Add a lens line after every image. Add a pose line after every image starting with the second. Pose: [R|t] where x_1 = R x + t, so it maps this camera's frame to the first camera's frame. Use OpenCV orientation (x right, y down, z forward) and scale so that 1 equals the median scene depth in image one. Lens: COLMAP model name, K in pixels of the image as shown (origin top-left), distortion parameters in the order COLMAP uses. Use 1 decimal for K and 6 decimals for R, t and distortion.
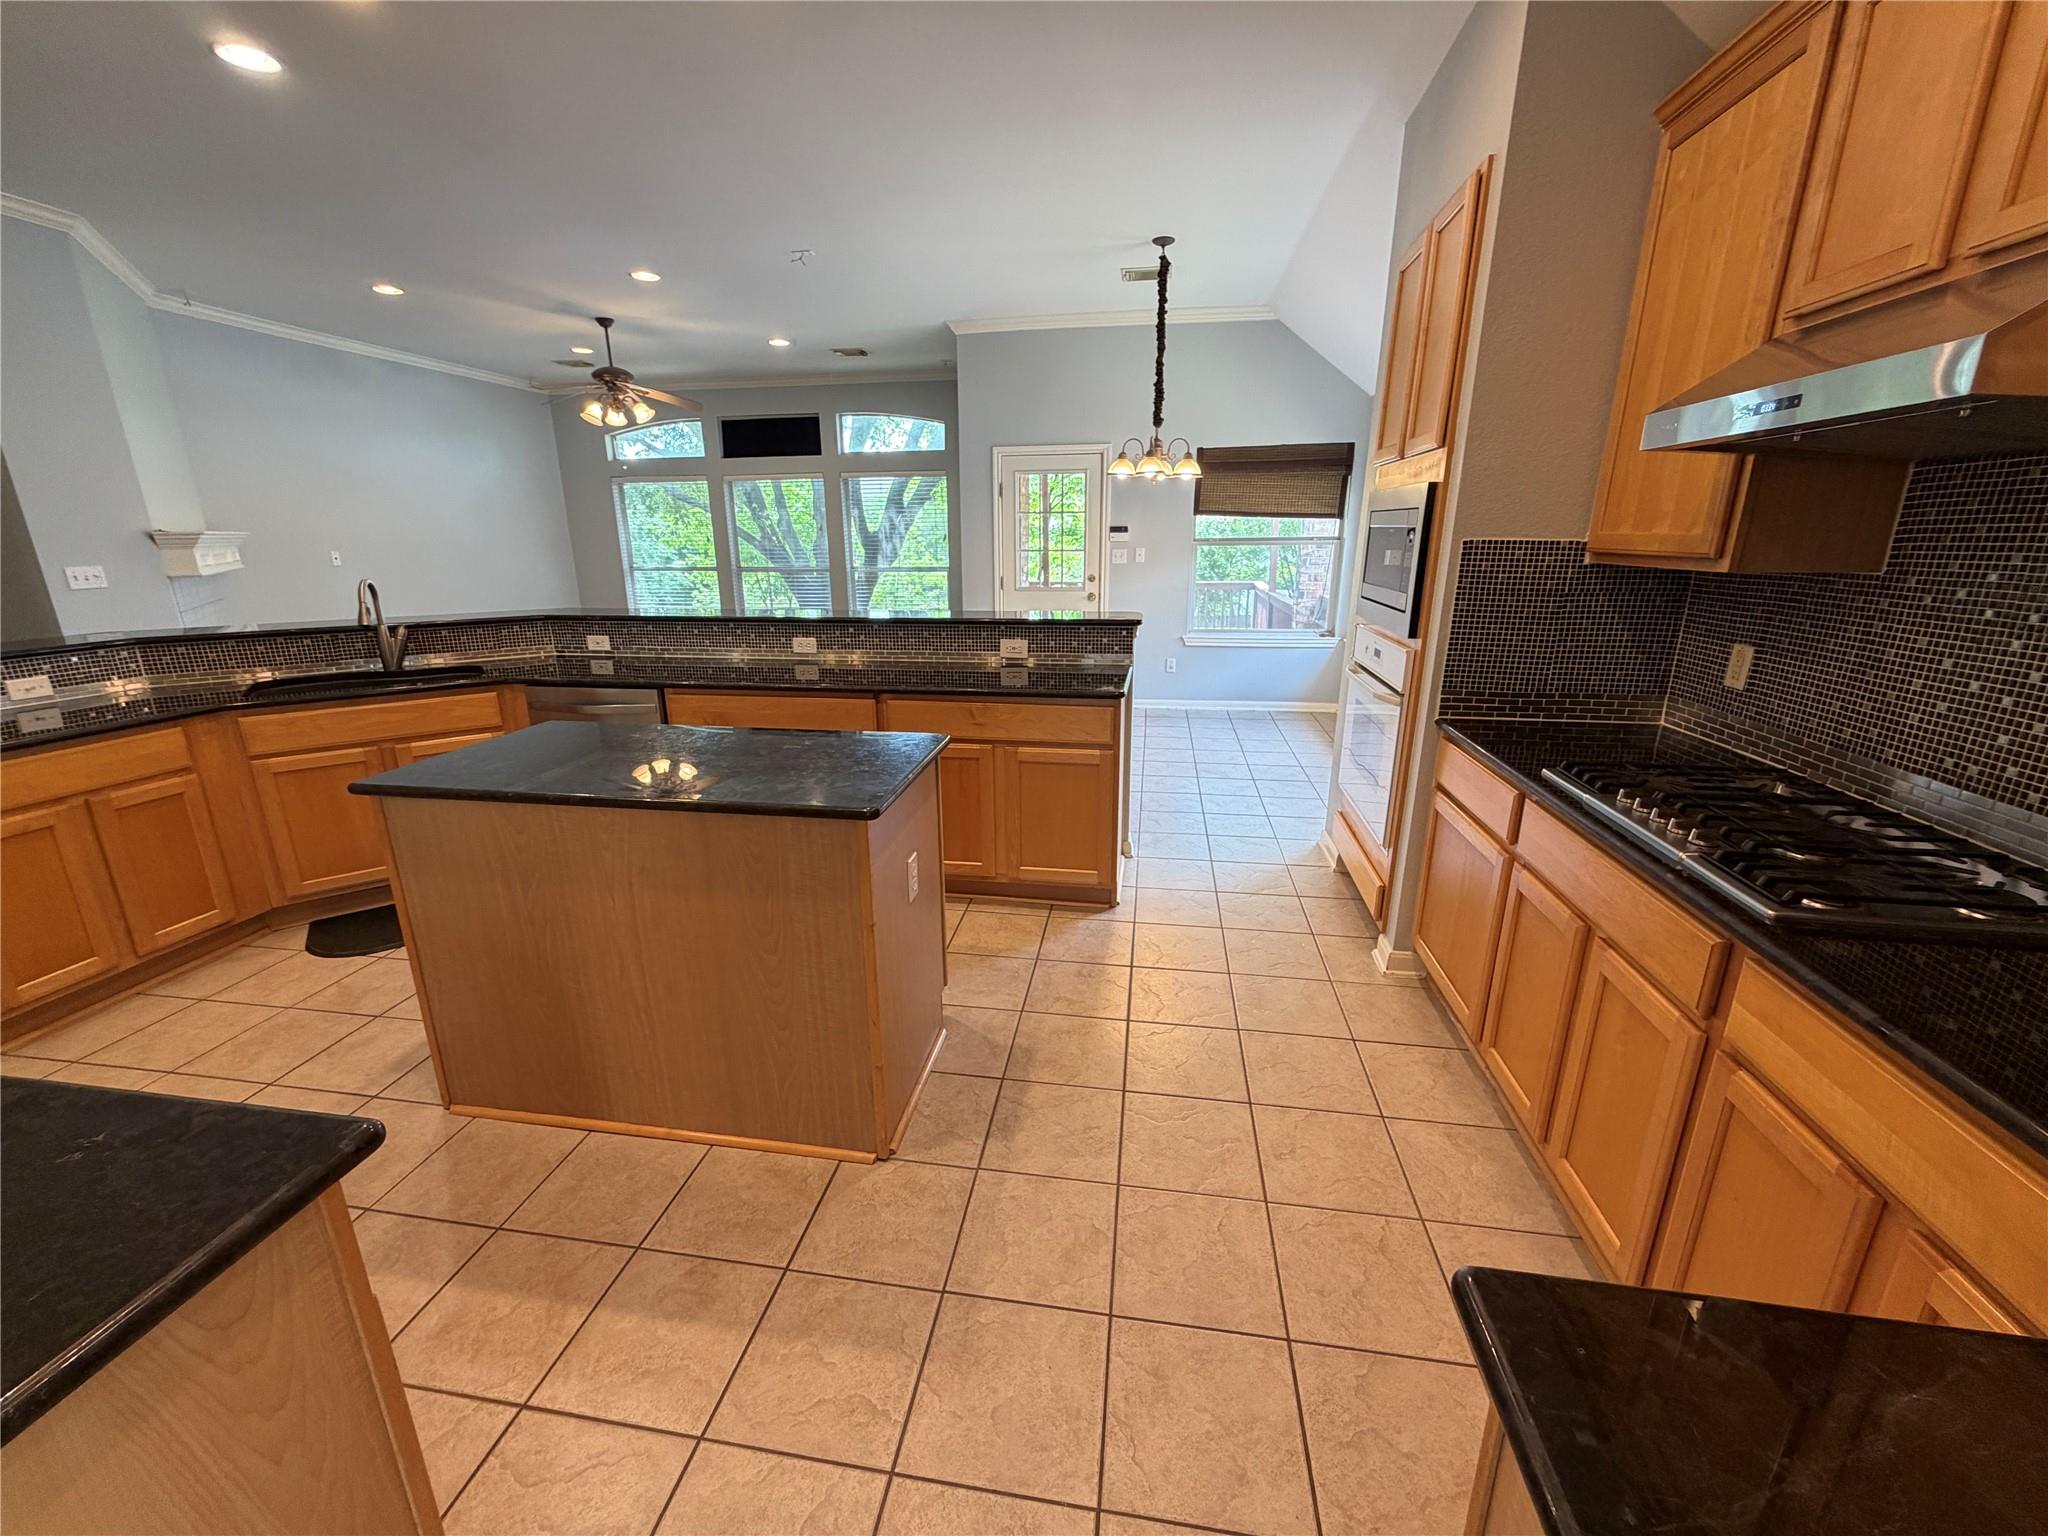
lens RADIAL K [[817.4, 0, 1019.5], [0, 817.4, 766.6], [0, 0, 1]] dist [0.000788, 0.000190]
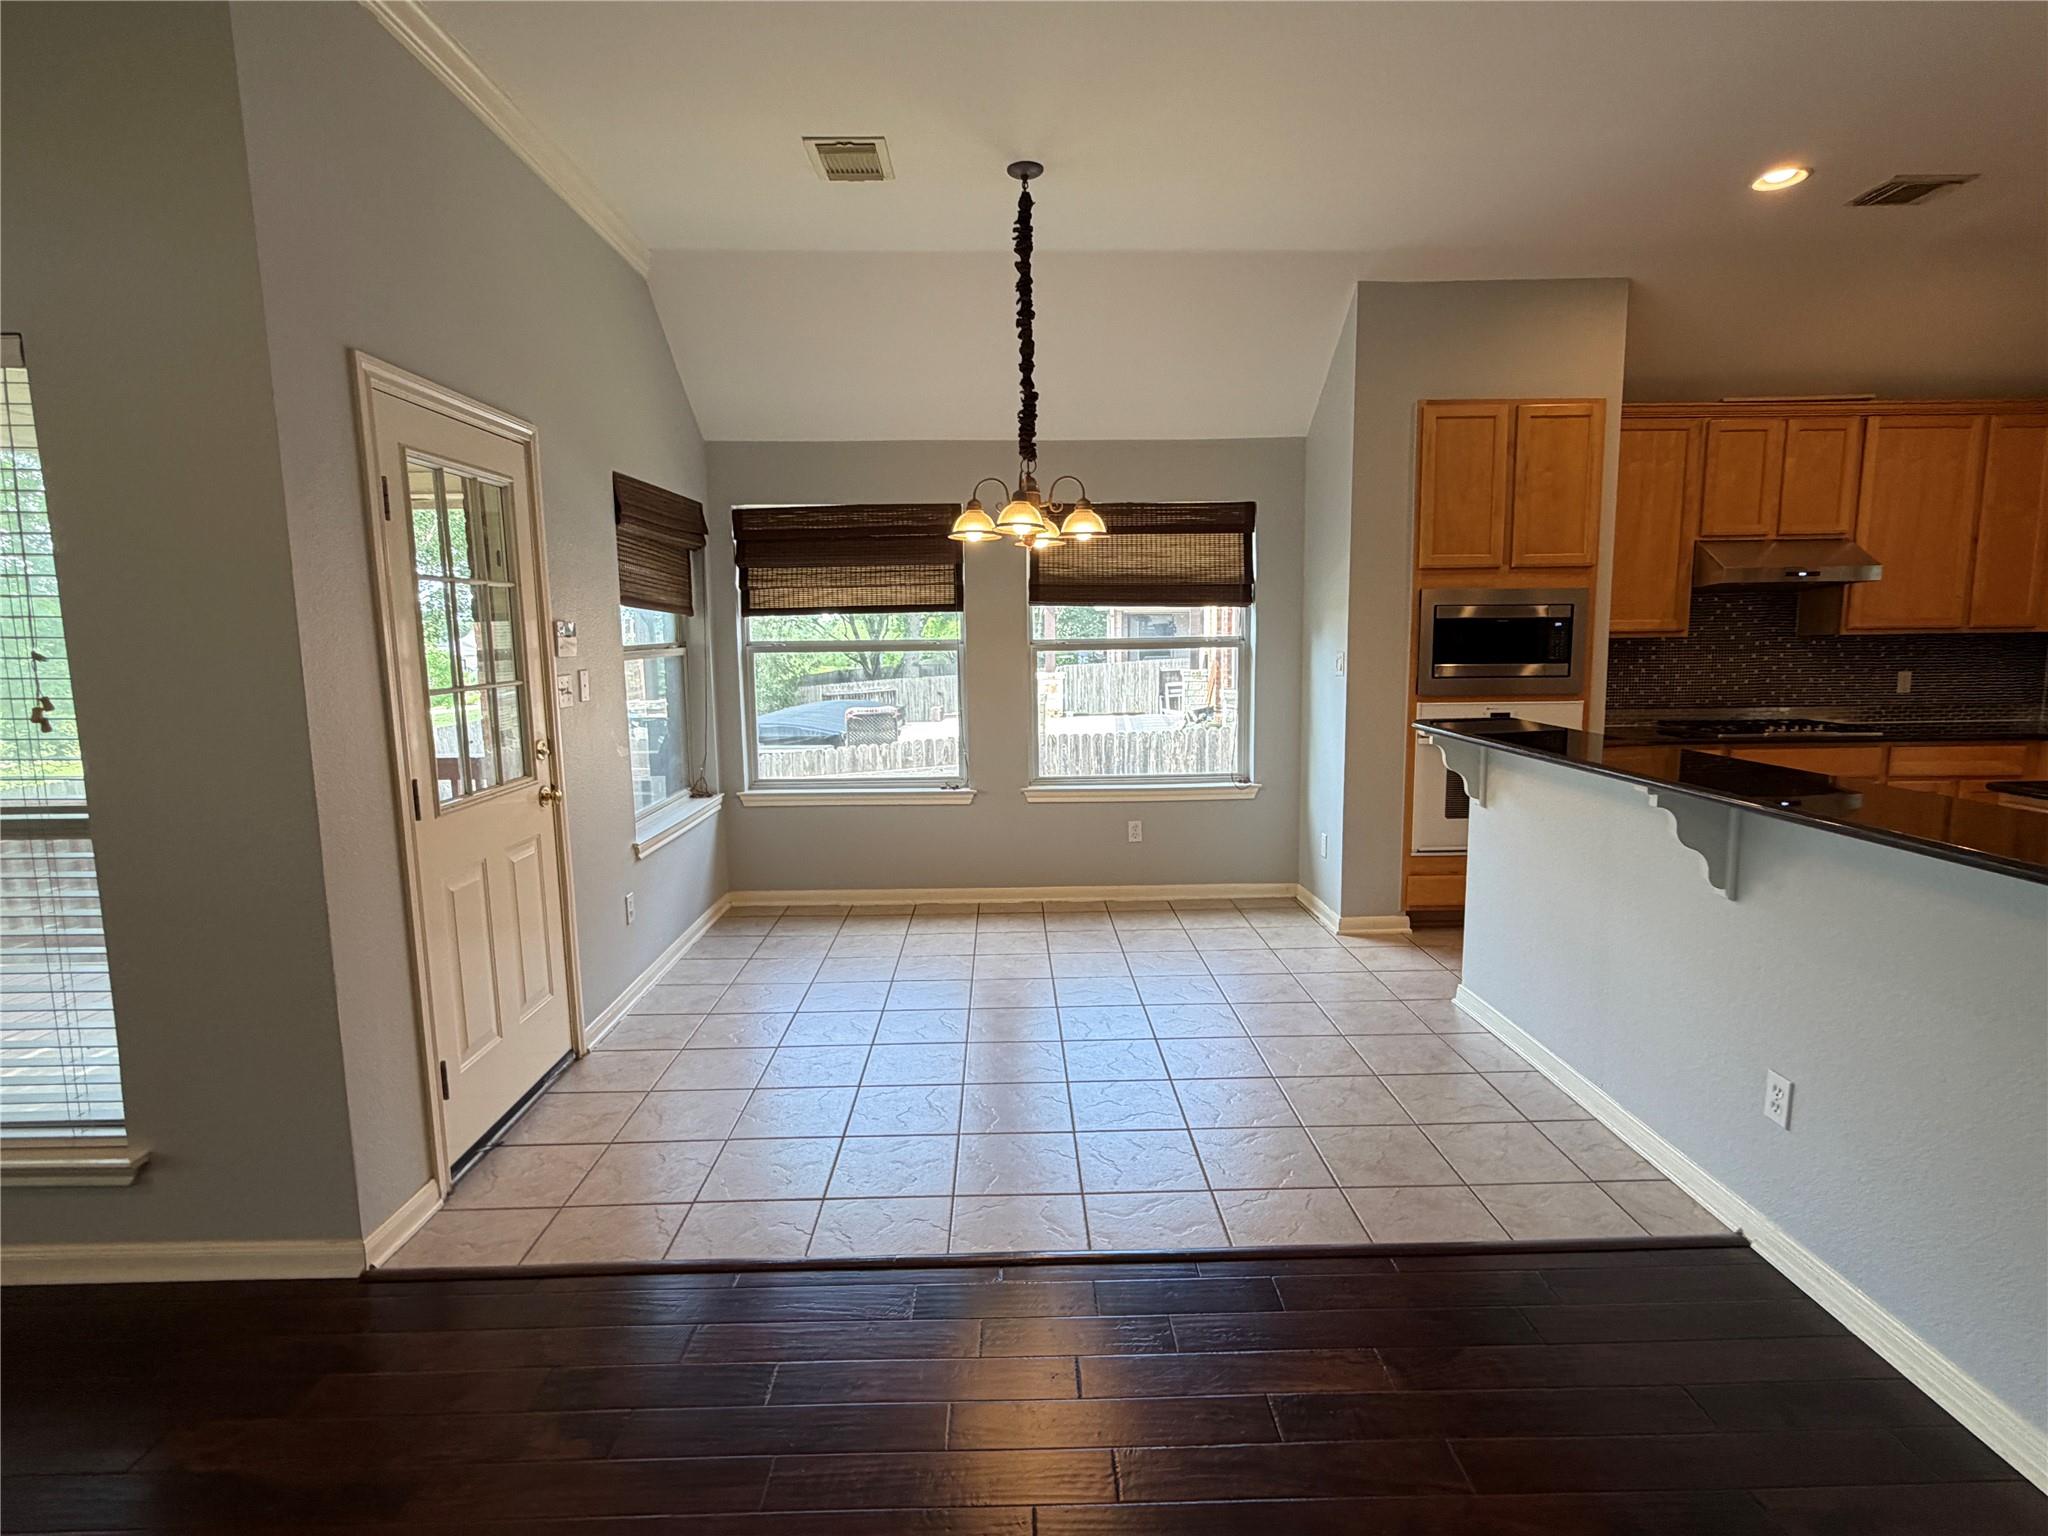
lens RADIAL K [[1039.5, 0, 1024.0], [0, 1039.5, 764.8], [0, 0, 1]] dist [-0.000014, -0.000190]
pose [[-0.182363, -0.119216, 0.975977, -0.439938], [0.288654, 0.942391, 0.169050, -0.242198], [-0.939905, 0.312548, -0.137445, 0.856140]]
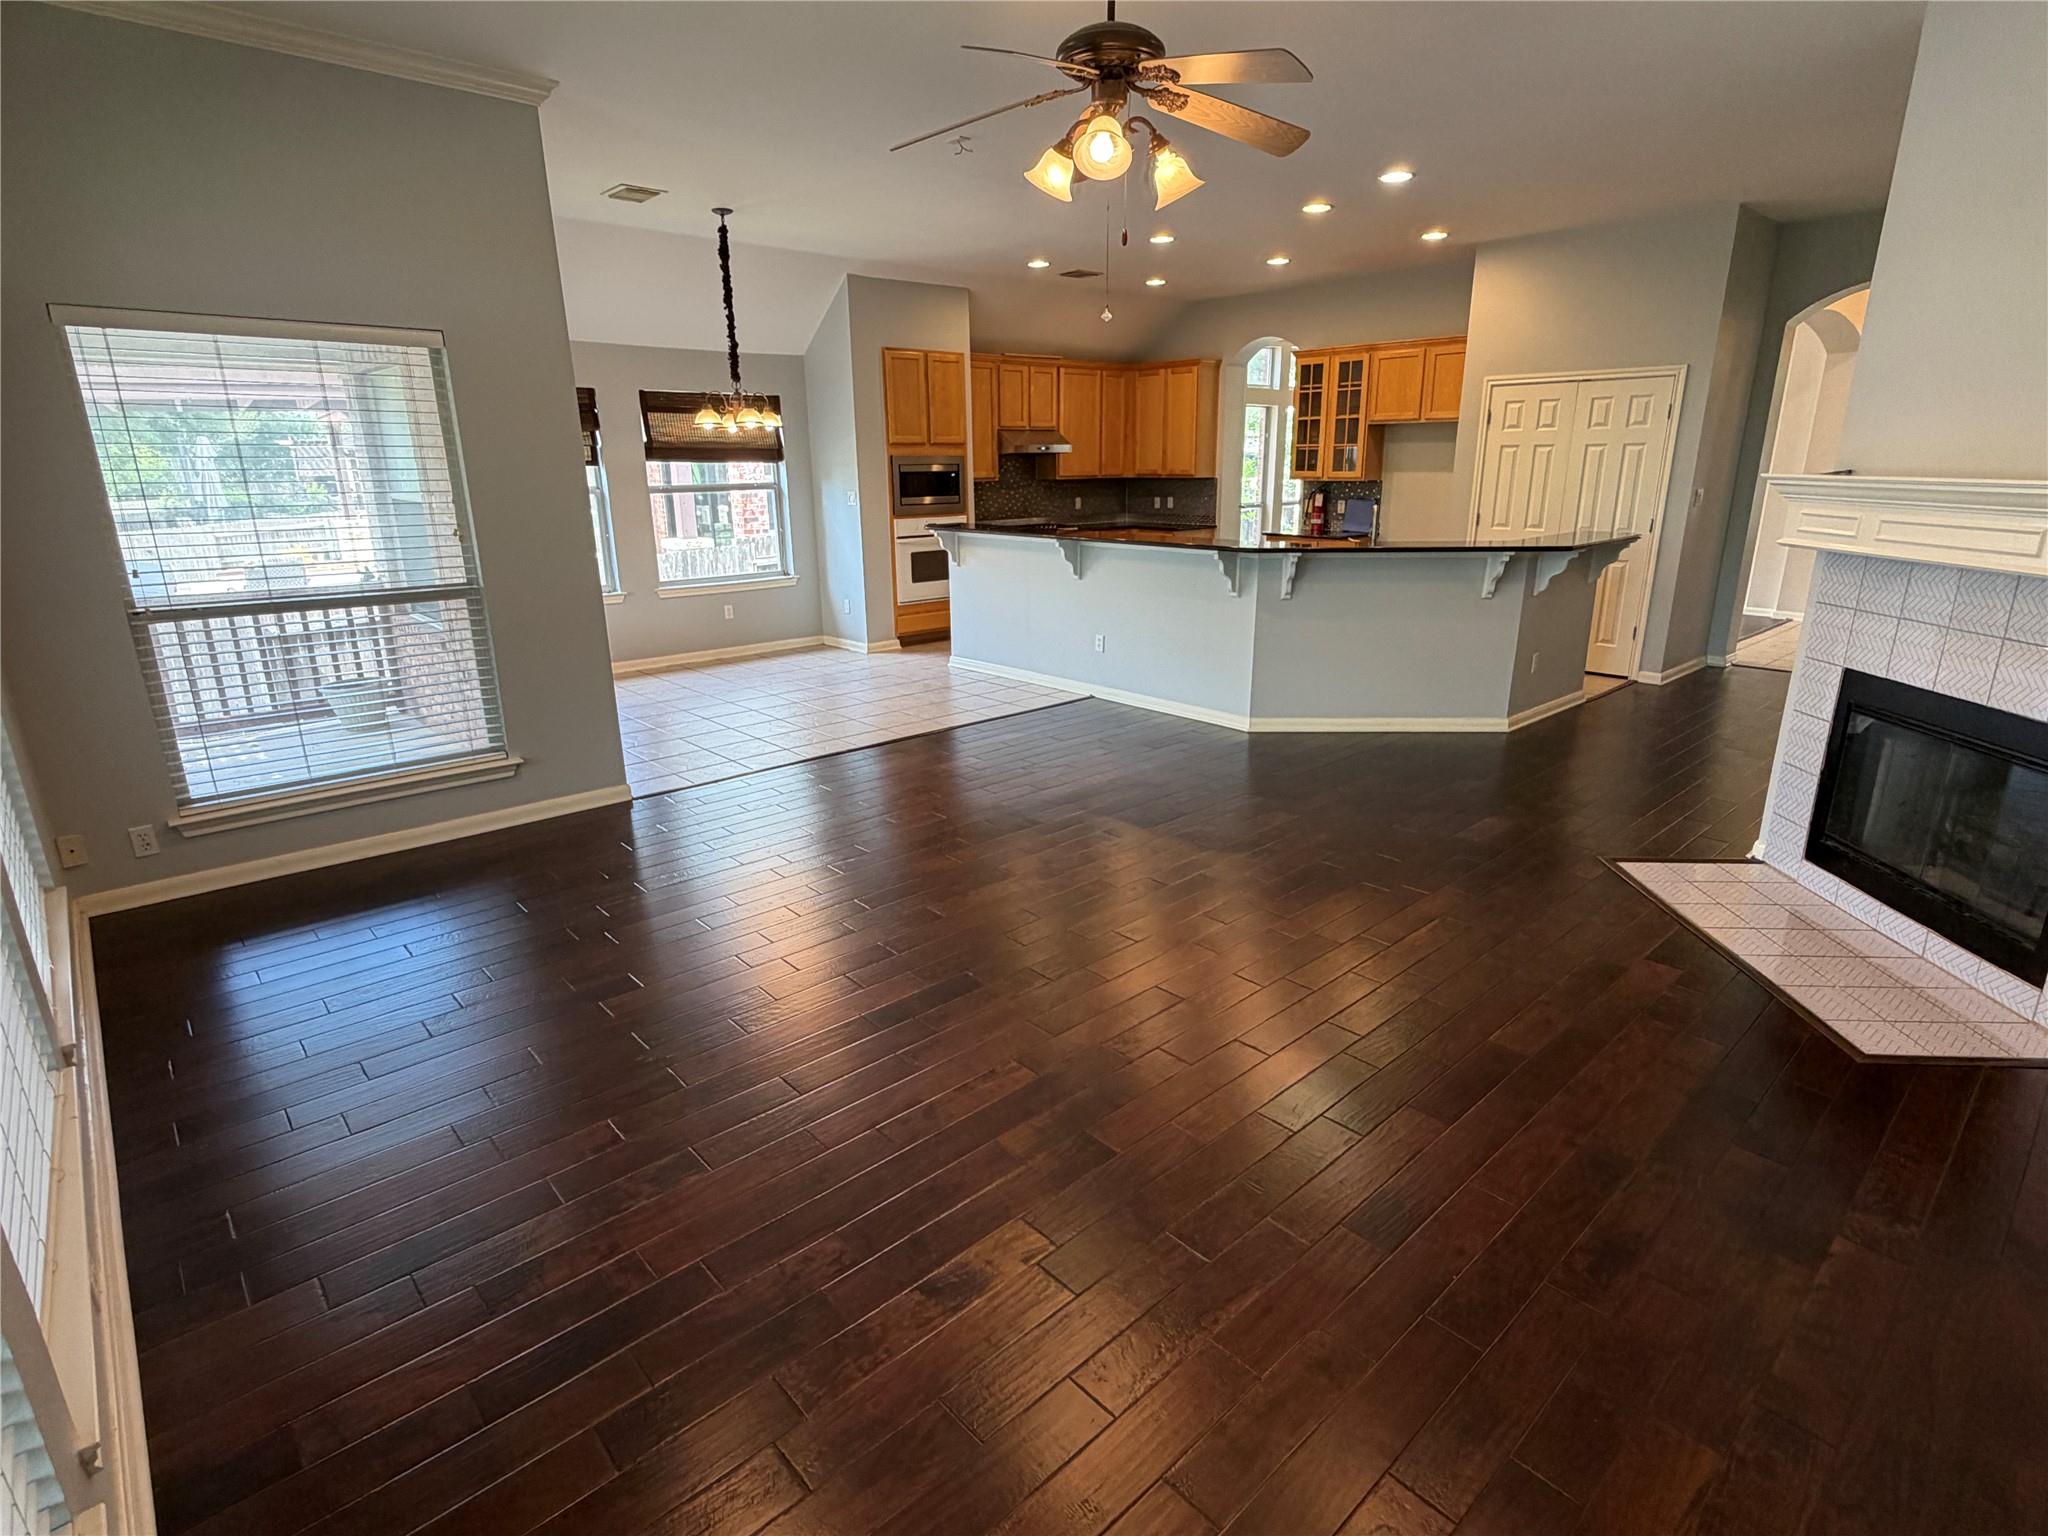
lens RADIAL K [[1039.5, 0, 1024.0], [0, 1039.5, 764.8], [0, 0, 1]] dist [-0.000014, -0.000190]
pose [[-0.784530, -0.162220, 0.598496, -0.739097], [0.186725, 0.858572, 0.477480, -0.408675], [-0.591309, 0.486352, -0.643285, 1.374391]]
